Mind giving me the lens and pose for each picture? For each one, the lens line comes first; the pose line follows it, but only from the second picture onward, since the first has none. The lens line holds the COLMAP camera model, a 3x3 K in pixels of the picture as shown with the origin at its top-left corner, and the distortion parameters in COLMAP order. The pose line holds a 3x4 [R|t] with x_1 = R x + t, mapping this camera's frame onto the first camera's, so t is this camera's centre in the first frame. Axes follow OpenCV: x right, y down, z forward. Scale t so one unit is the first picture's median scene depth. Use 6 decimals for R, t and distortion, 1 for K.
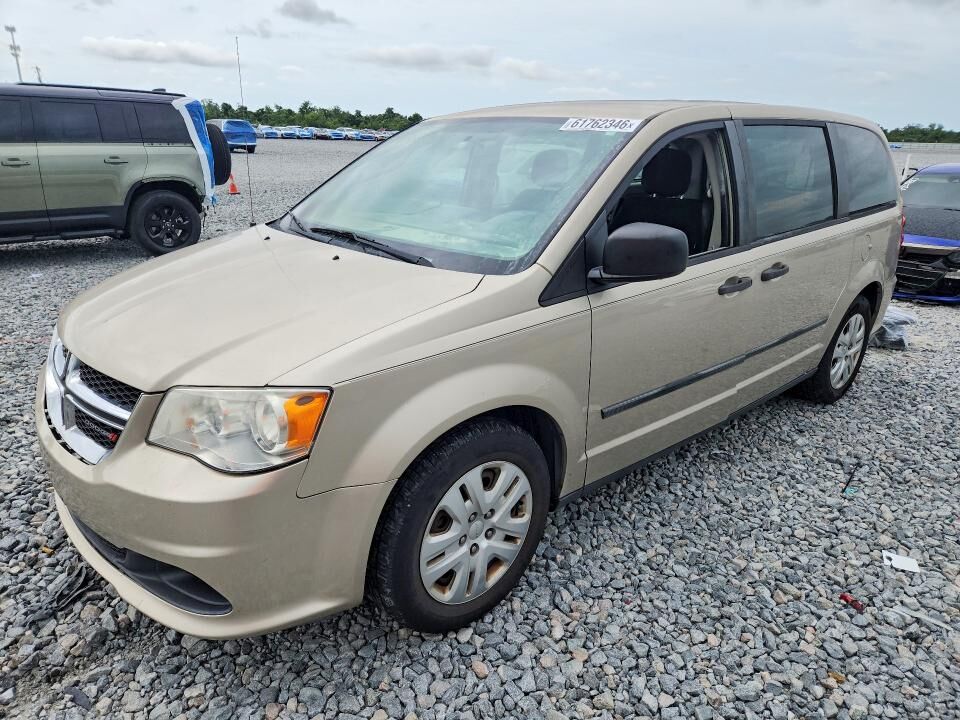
lens RADIAL K [[611.7, 0, 480.0], [0, 611.7, 360.0], [0, 0, 1]] dist [0.002535, 0.000451]
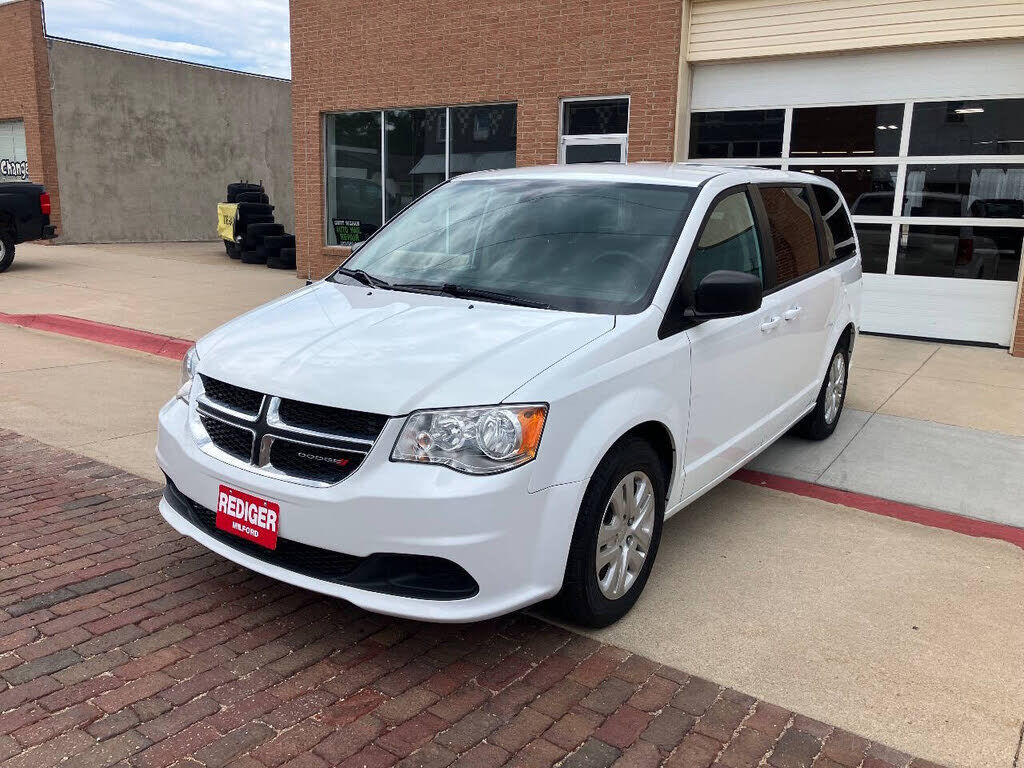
lens RADIAL K [[756.6, 0, 512.0], [0, 756.6, 384.0], [0, 0, 1]] dist [0.000196, -0.000309]
pose [[0.980753, -0.048952, 0.189018, -0.486732], [0.063455, 0.995424, -0.071451, 0.090059], [-0.184655, 0.082070, 0.979371, -0.417050]]
